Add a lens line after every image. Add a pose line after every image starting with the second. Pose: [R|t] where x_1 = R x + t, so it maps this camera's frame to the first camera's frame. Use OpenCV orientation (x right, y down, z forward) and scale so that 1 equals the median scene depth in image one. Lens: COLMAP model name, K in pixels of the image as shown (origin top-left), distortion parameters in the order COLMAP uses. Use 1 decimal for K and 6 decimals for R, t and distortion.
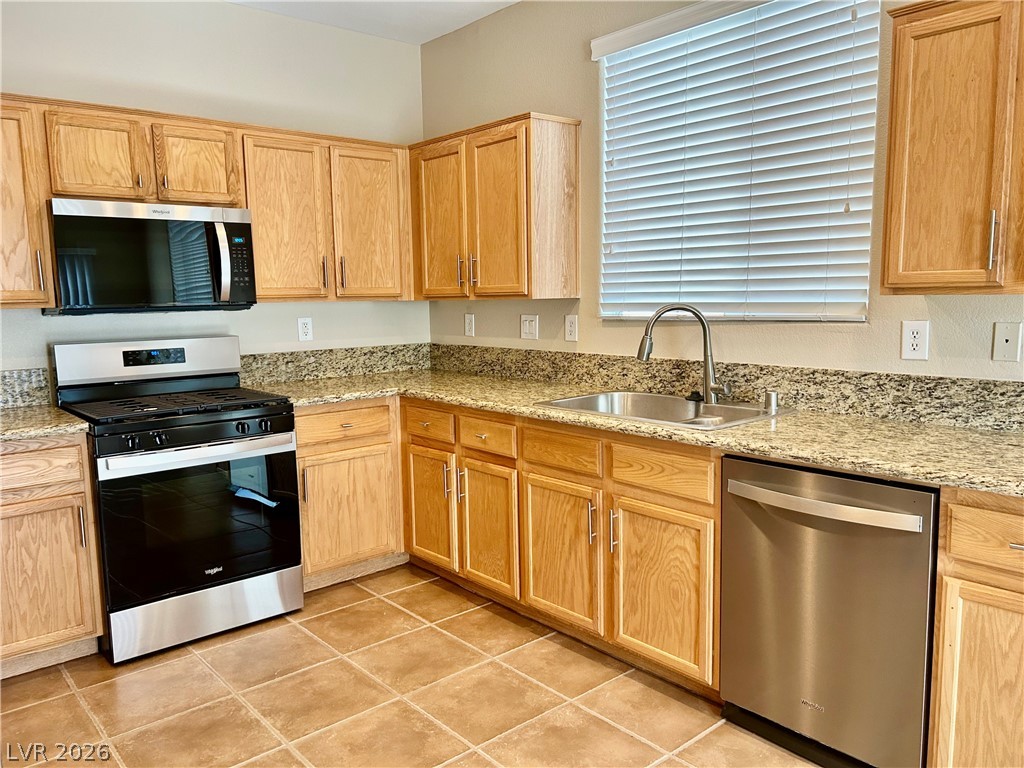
lens RADIAL K [[776.9, 0, 512.1], [0, 776.9, 387.9], [0, 0, 1]] dist [0.038721, -0.035265]
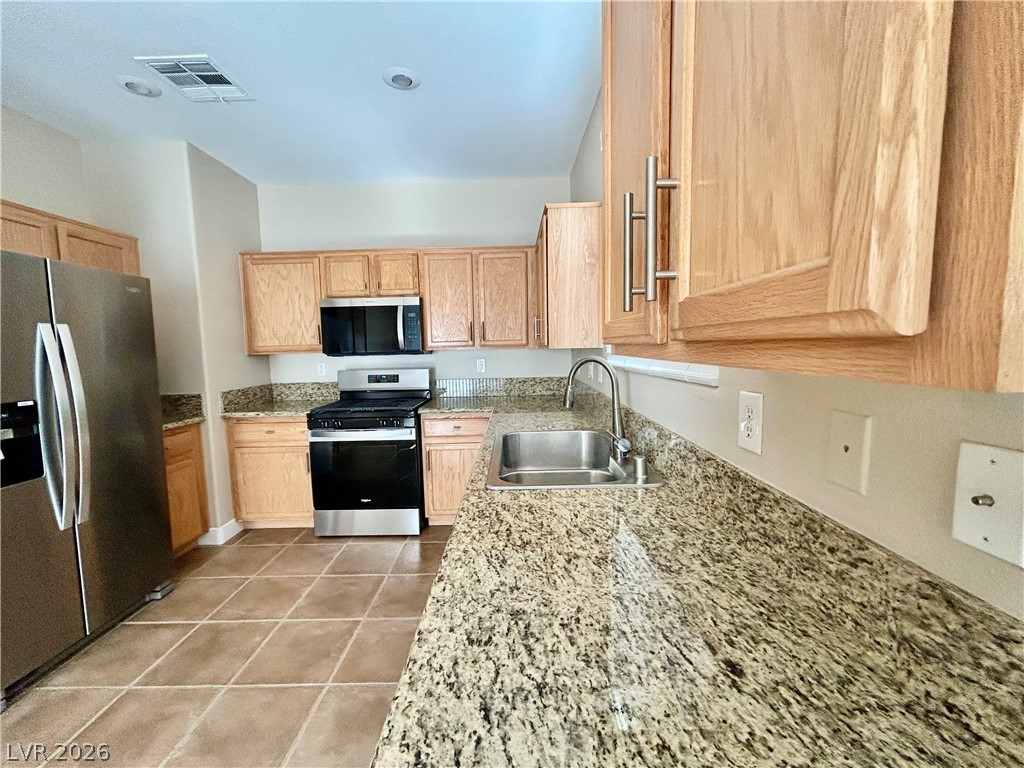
lens RADIAL K [[417.3, 0, 510.3], [0, 417.3, 383.0], [0, 0, 1]] dist [0.000465, 0.000512]
pose [[0.751538, 0.060138, -0.656943, 0.528608], [-0.071642, 0.997387, 0.009345, -0.073515], [0.655788, 0.040042, 0.753883, 0.537294]]
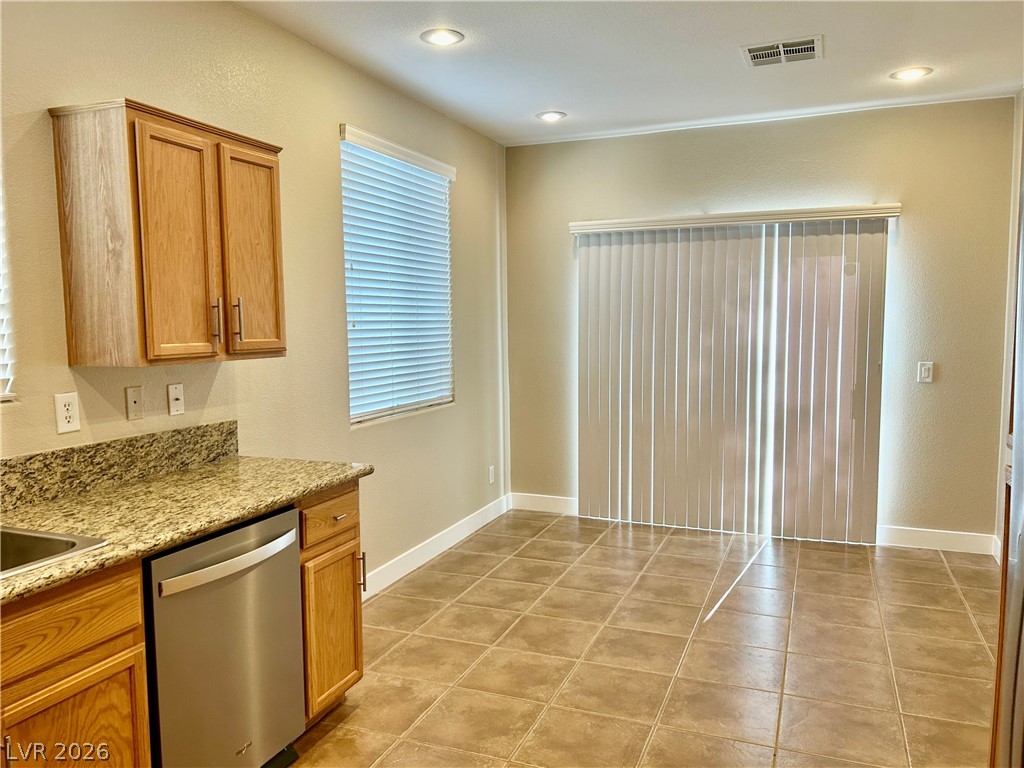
lens RADIAL K [[776.9, 0, 506.0], [0, 776.9, 387.0], [0, 0, 1]] dist [0.038721, -0.035265]
pose [[-0.454168, -0.053357, 0.889317, -0.549395], [0.128873, 0.983772, 0.124838, -0.129624], [-0.881546, 0.171306, -0.439921, 0.841661]]
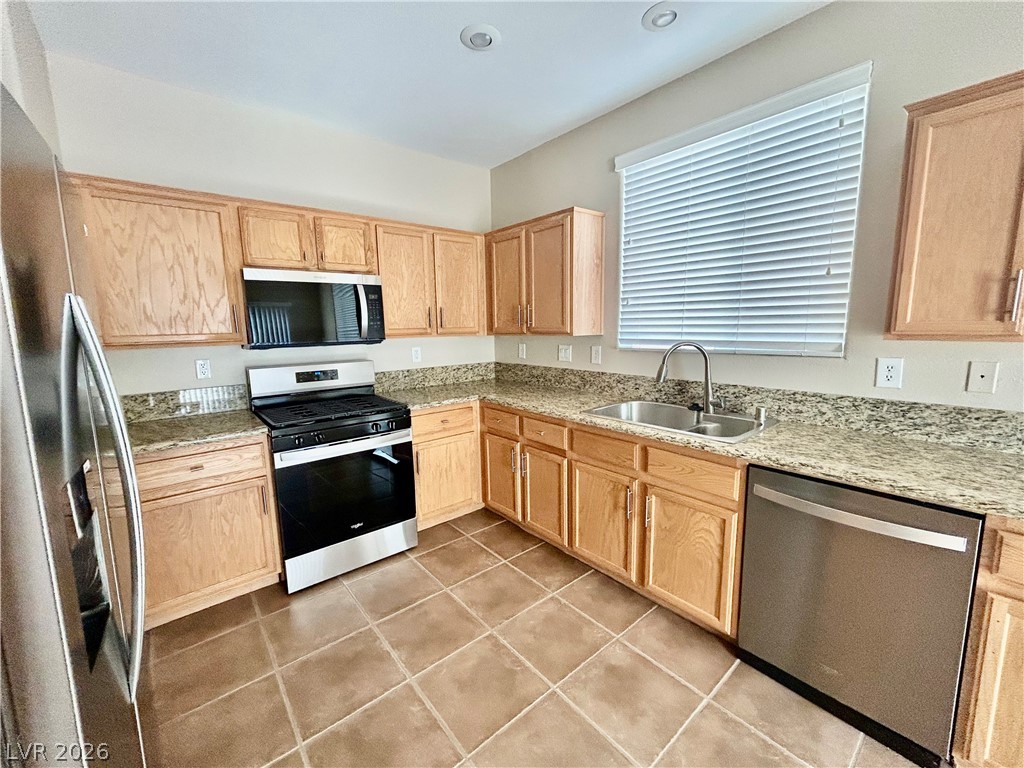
lens RADIAL K [[417.3, 0, 511.4], [0, 417.3, 381.7], [0, 0, 1]] dist [0.000465, 0.000512]
pose [[0.999775, 0.001464, -0.021148, -0.087713], [-0.001129, 0.999873, 0.015889, -0.050493], [0.021168, -0.015862, 0.999650, 0.261488]]
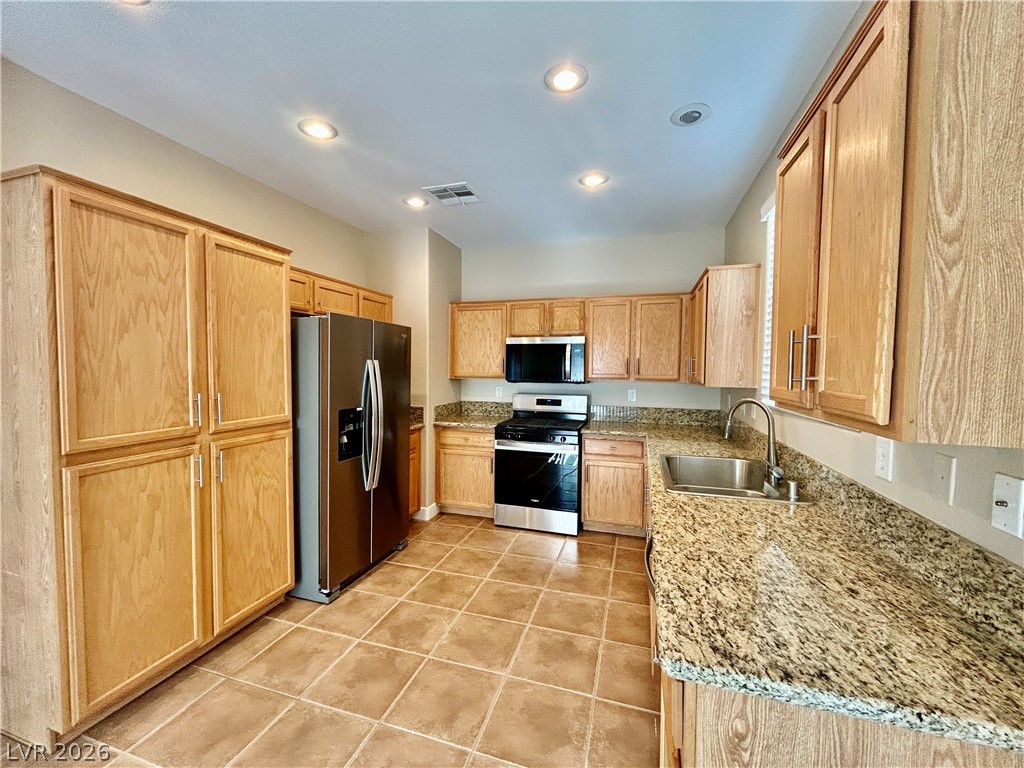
lens RADIAL K [[417.3, 0, 510.6], [0, 417.3, 383.6], [0, 0, 1]] dist [0.000465, 0.000512]
pose [[0.526914, 0.054784, -0.848151, 0.624514], [-0.123154, 0.992310, -0.012414, -0.079048], [0.840949, 0.110994, 0.529608, 0.310008]]
